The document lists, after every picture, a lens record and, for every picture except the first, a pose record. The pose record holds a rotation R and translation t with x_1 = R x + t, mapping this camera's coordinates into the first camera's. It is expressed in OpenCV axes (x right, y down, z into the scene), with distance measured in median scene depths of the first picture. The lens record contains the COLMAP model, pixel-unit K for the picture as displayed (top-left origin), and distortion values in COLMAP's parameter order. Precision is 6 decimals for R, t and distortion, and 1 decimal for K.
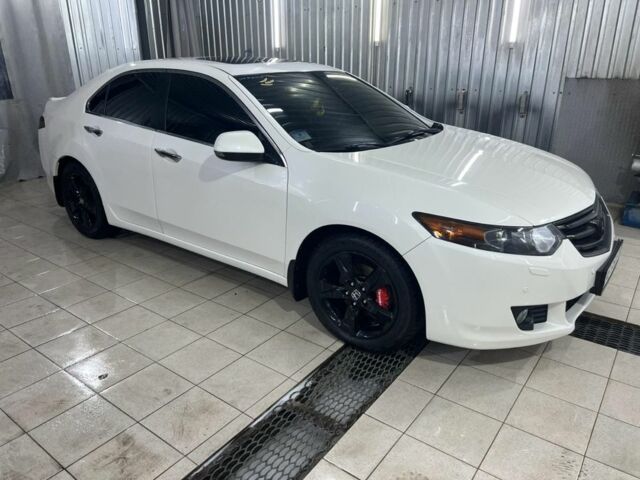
lens RADIAL K [[484.4, 0, 321.6], [0, 484.4, 239.5], [0, 0, 1]] dist [0.051448, -0.060141]
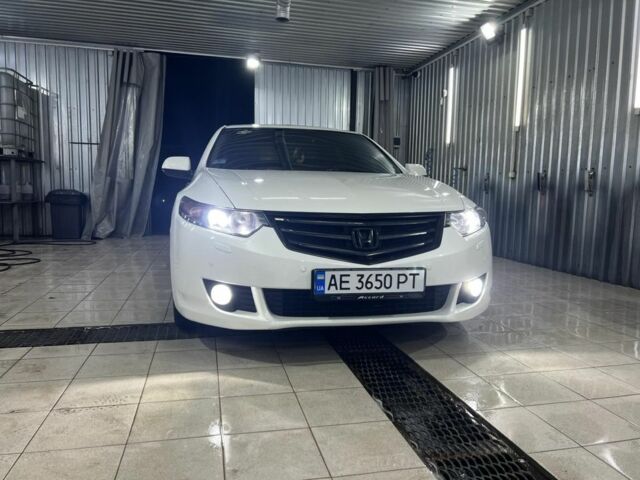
lens RADIAL K [[484.4, 0, 321.6], [0, 484.4, 239.5], [0, 0, 1]] dist [0.051448, -0.060141]
pose [[0.768224, 0.078896, -0.635301, 0.940417], [-0.240714, 0.955151, -0.172462, 0.132467], [0.593202, 0.285415, 0.752761, 0.244608]]
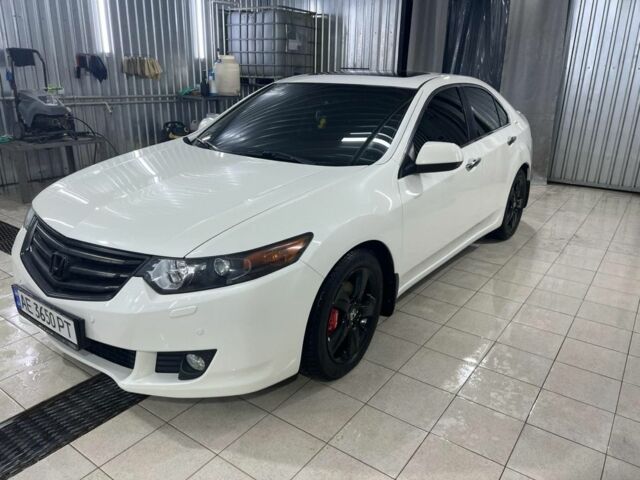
lens RADIAL K [[484.4, 0, 321.6], [0, 484.4, 239.5], [0, 0, 1]] dist [0.051448, -0.060141]
pose [[0.018371, 0.324736, -0.945626, 1.168329], [-0.369585, 0.881003, 0.295364, -0.410035], [0.929015, 0.344064, 0.136203, 1.124314]]
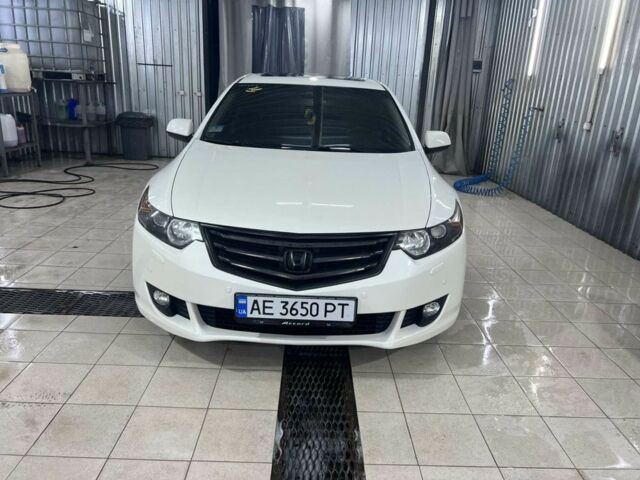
lens RADIAL K [[484.4, 0, 321.6], [0, 484.4, 239.5], [0, 0, 1]] dist [0.051448, -0.060141]
pose [[0.612436, 0.273737, -0.741613, 1.066323], [-0.322315, 0.943080, 0.081928, -0.127421], [0.721828, 0.188858, 0.665806, 0.397375]]
